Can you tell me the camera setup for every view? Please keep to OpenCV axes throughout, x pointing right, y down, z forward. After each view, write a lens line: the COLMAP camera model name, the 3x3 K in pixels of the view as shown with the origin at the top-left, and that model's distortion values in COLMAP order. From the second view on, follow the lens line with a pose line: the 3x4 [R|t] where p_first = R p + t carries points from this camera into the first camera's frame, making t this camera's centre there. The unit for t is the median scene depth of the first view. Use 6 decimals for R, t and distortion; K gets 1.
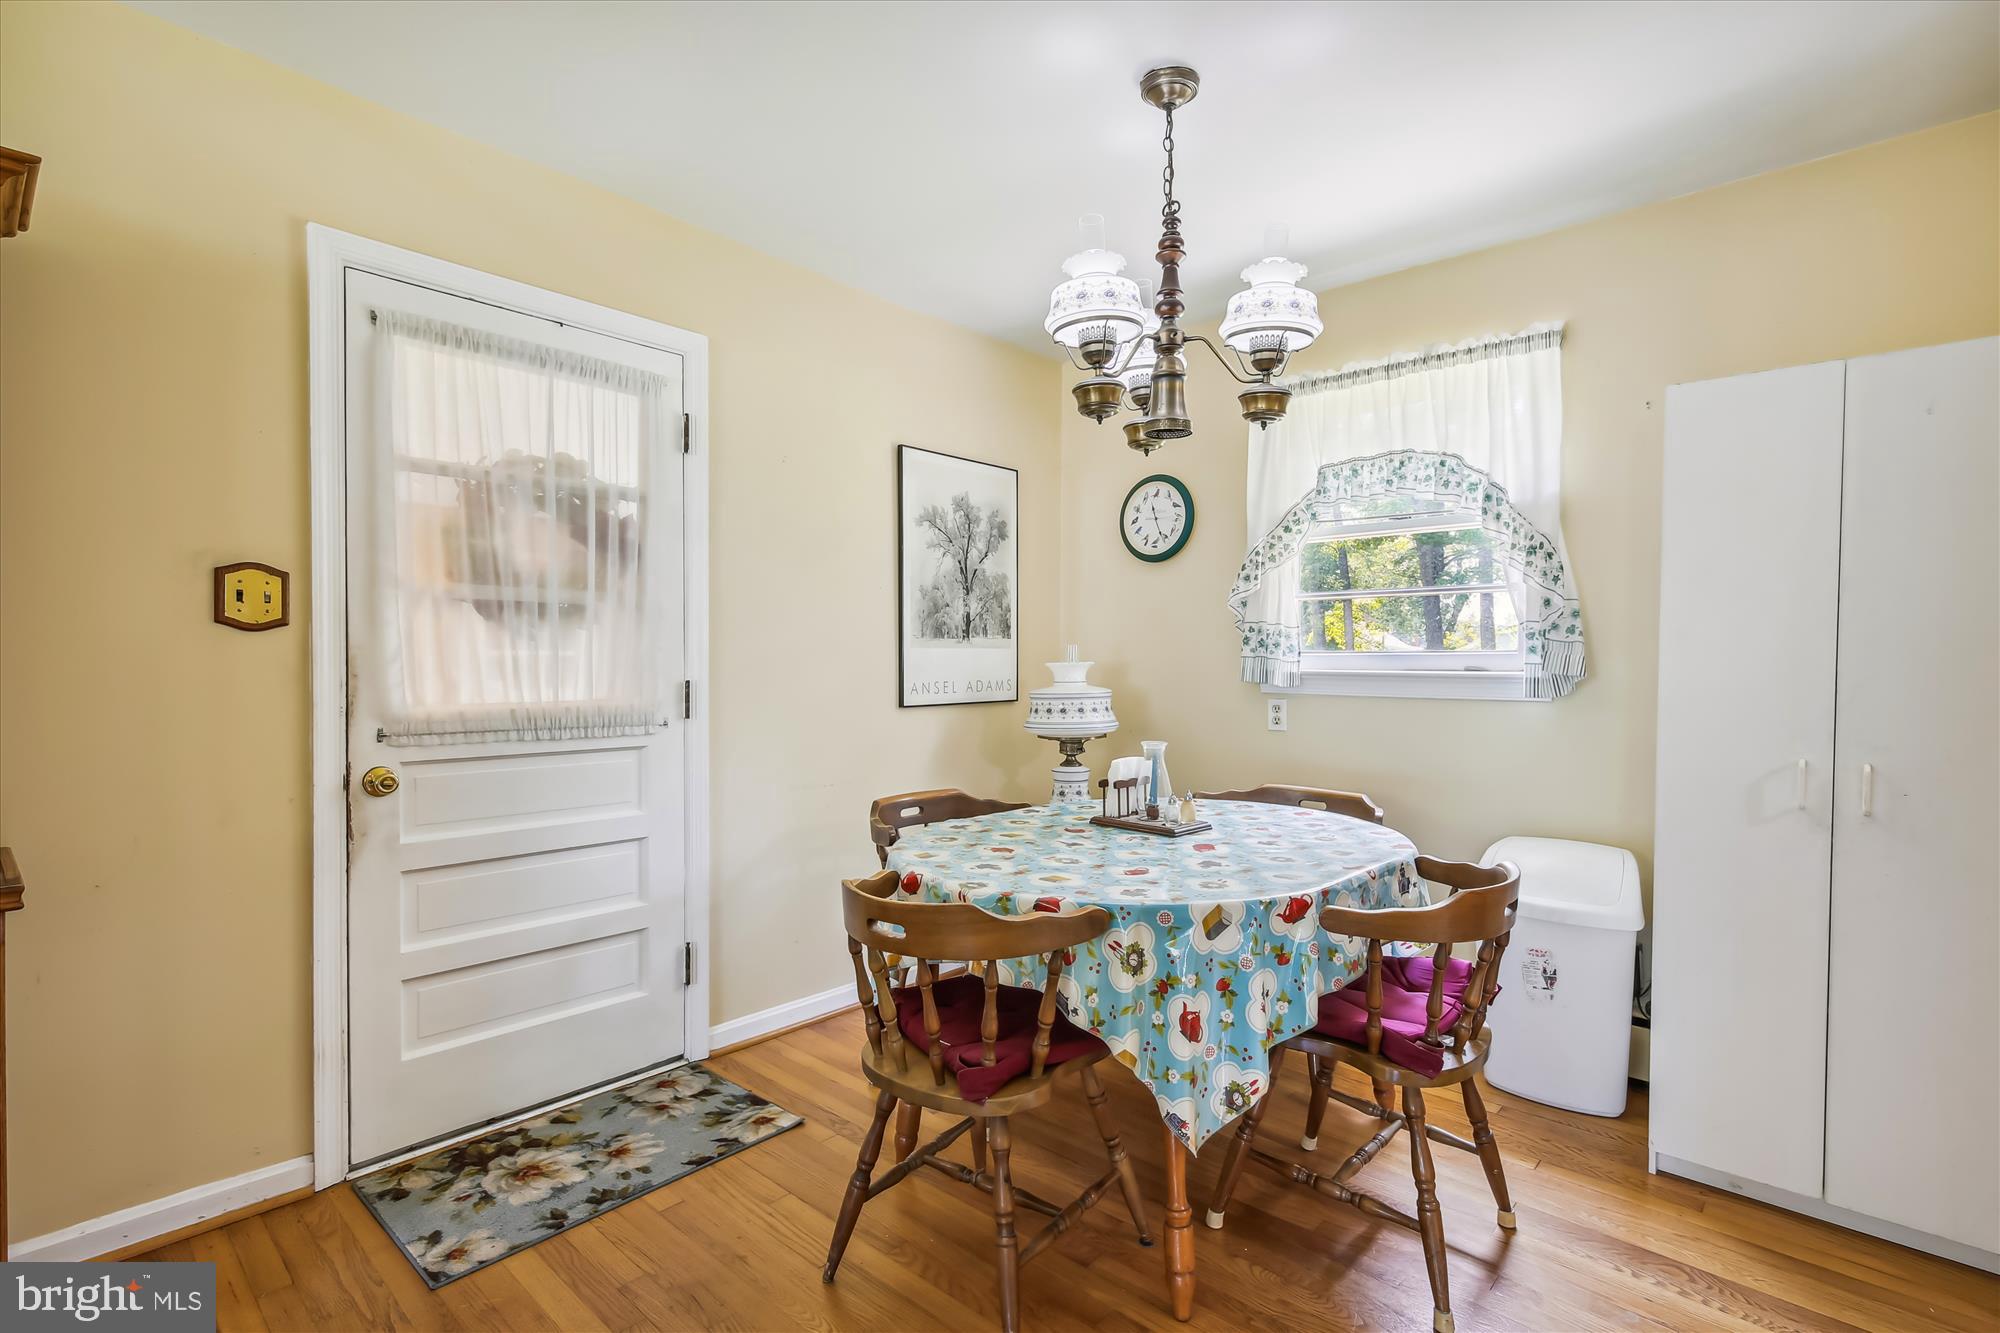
lens RADIAL K [[926.6, 0, 1048.5], [0, 926.6, 675.2], [0, 0, 1]] dist [0.001426, -0.002029]
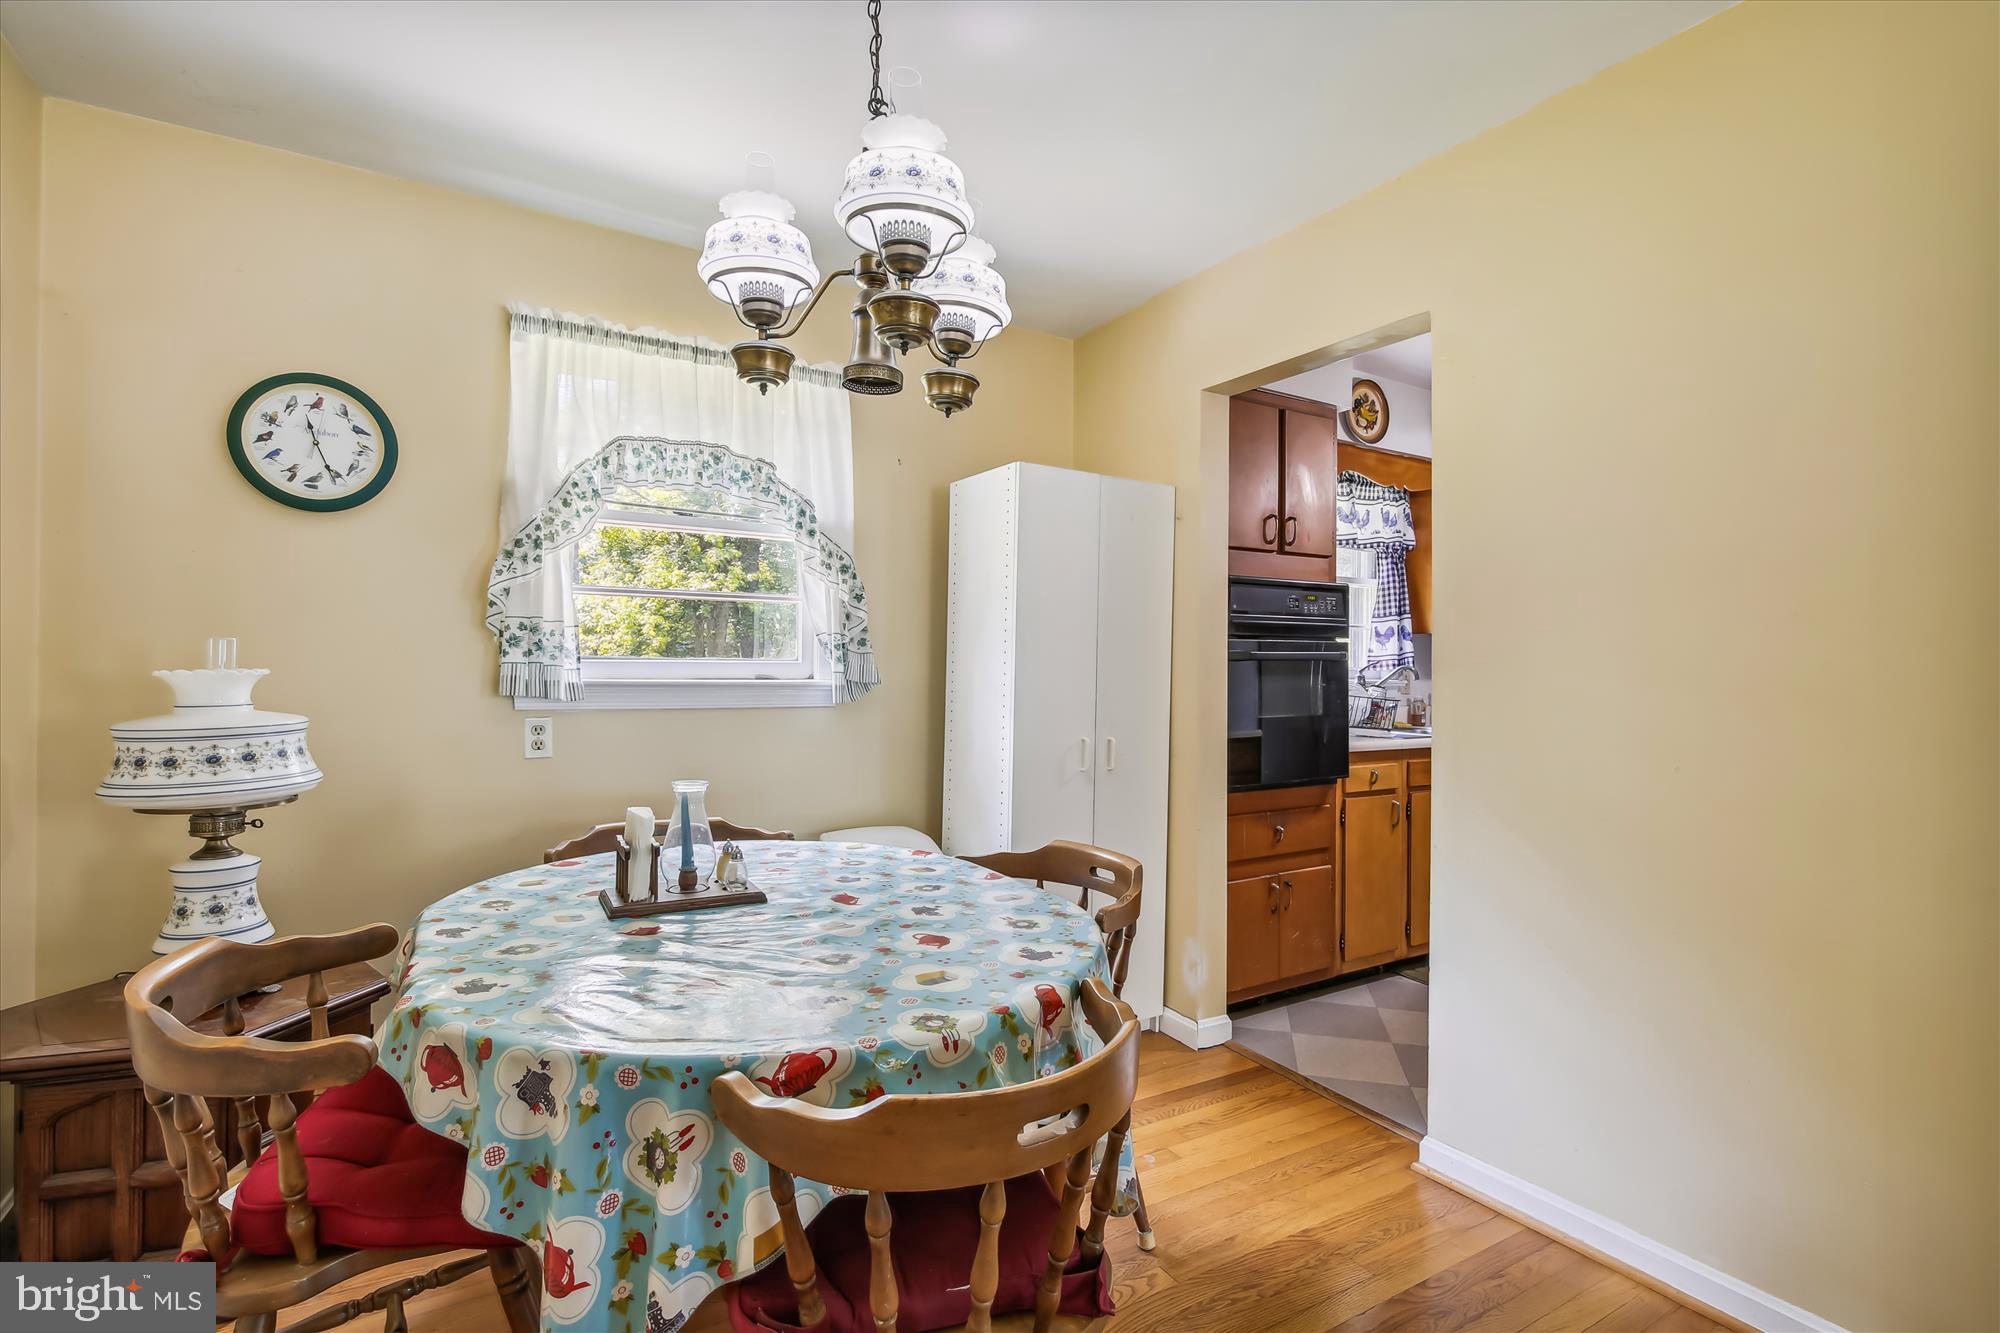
lens RADIAL K [[926.6, 0, 895.9], [0, 926.6, 666.4], [0, 0, 1]] dist [0.001426, -0.002029]
pose [[0.322856, 0.004328, 0.946438, -0.392752], [0.009104, 0.999929, -0.007679, -0.008441], [-0.946404, 0.011096, 0.322794, 0.466371]]
